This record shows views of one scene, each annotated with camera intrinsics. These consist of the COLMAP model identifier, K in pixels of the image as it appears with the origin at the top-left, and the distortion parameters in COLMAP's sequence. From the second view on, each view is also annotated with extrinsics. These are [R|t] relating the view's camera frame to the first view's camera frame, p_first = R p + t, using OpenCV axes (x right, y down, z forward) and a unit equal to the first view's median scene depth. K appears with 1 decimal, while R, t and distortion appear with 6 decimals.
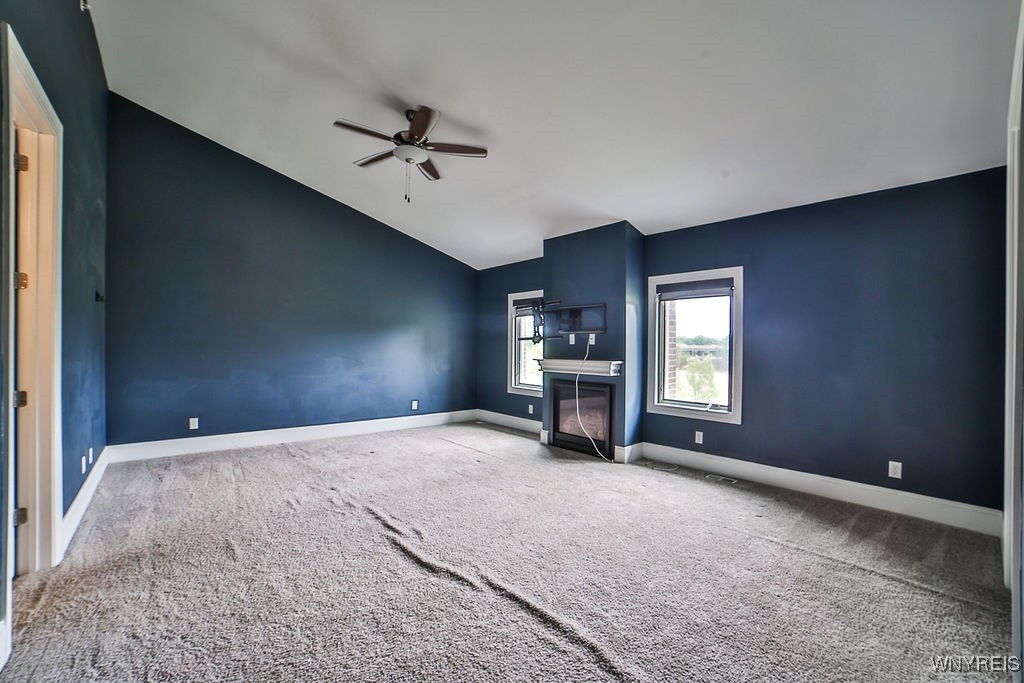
lens RADIAL K [[431.6, 0, 516.7], [0, 431.6, 345.4], [0, 0, 1]] dist [-0.099212, 0.033643]
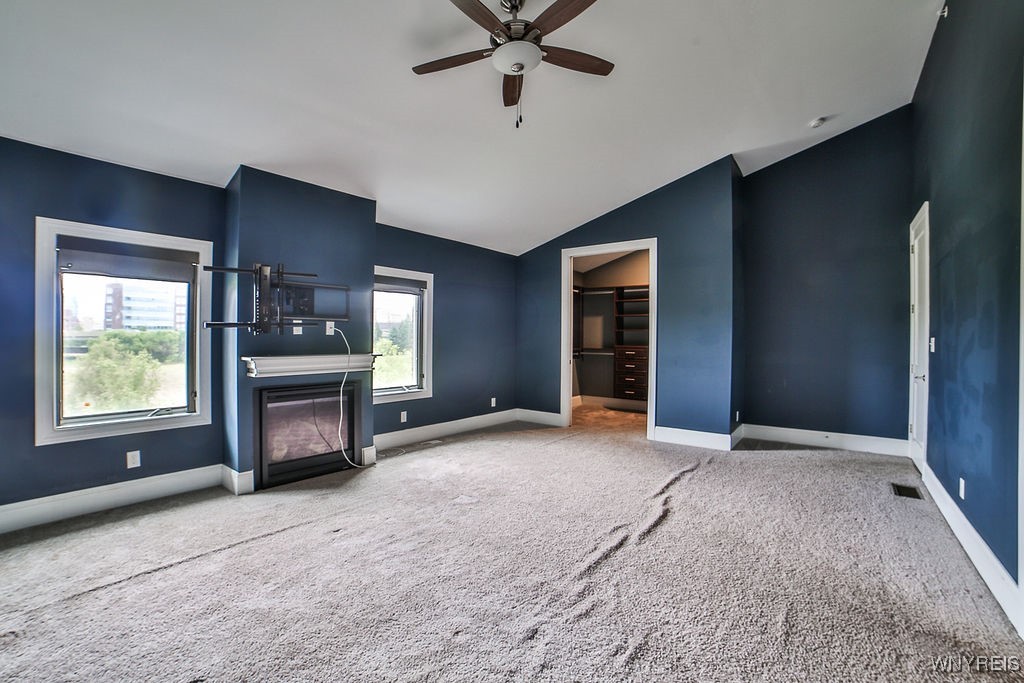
lens RADIAL K [[431.6, 0, 516.7], [0, 431.6, 345.4], [0, 0, 1]] dist [-0.099212, 0.033643]
pose [[-0.193292, -0.027017, 0.980769, -0.782672], [-0.008253, 0.999630, 0.025910, -0.006137], [-0.981107, -0.003086, -0.193444, 0.969943]]
